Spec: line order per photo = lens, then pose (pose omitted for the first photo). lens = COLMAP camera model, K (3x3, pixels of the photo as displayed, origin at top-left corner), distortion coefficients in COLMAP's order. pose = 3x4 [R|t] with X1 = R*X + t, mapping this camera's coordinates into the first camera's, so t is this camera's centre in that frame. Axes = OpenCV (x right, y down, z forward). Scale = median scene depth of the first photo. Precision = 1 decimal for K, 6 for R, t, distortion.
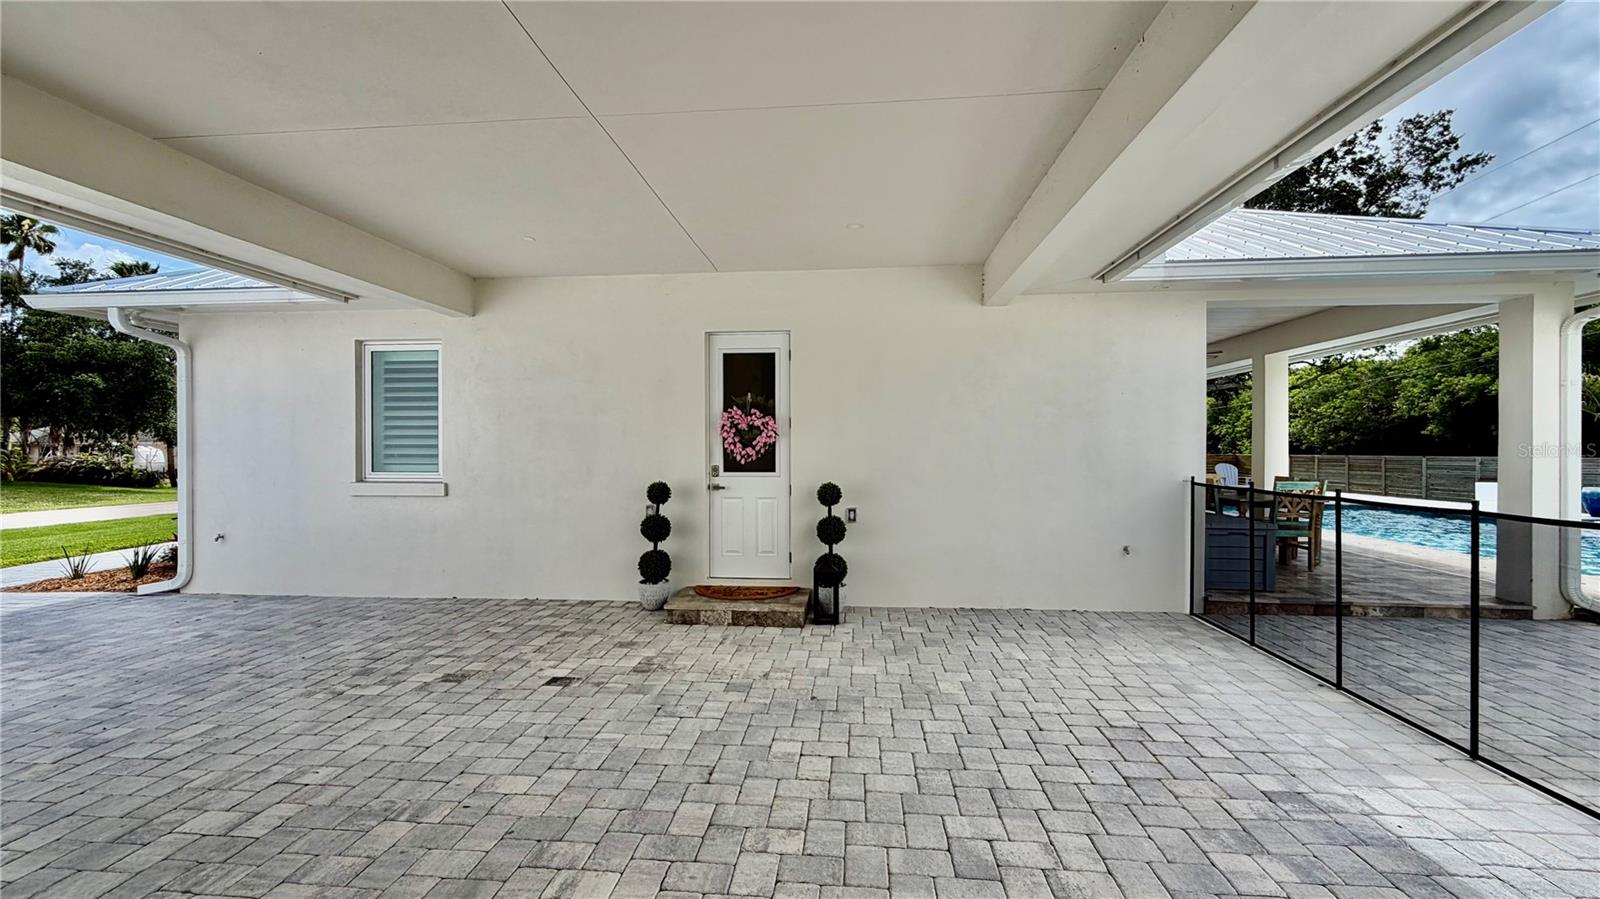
lens RADIAL K [[640.2, 0, 795.9], [0, 640.2, 448.9], [0, 0, 1]] dist [-0.000696, 0.000184]
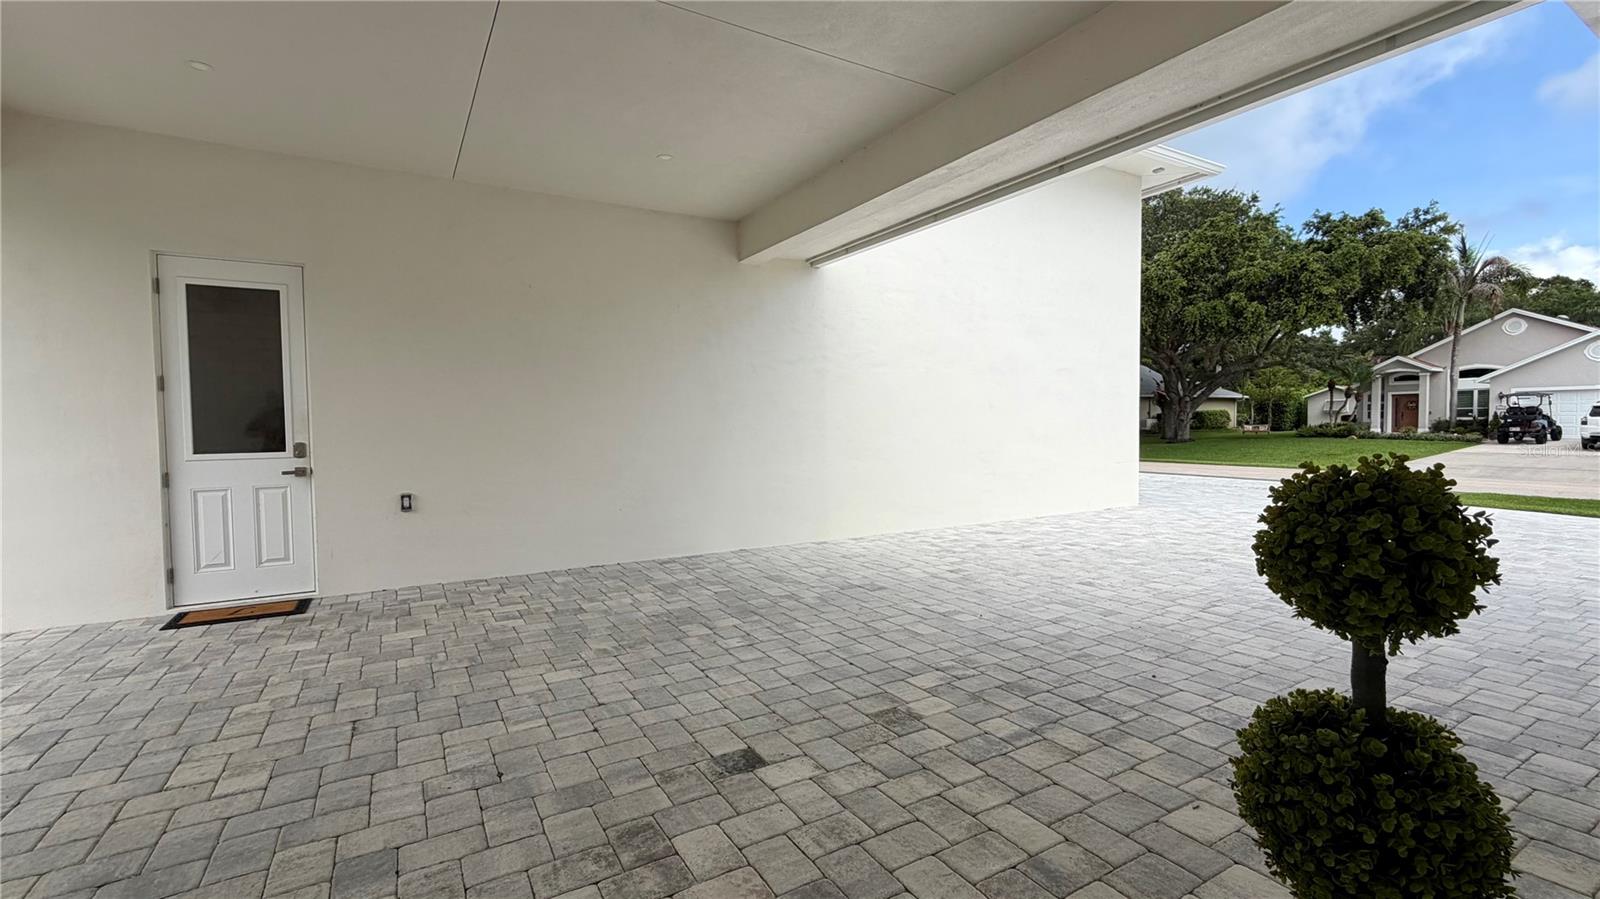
lens RADIAL K [[640.2, 0, 795.9], [0, 640.2, 448.9], [0, 0, 1]] dist [-0.000696, 0.000184]
pose [[-0.791781, 0.037616, -0.609646, -0.065407], [0.012941, 0.998911, 0.044826, 0.054842], [0.610668, 0.027603, -0.791405, 1.531090]]
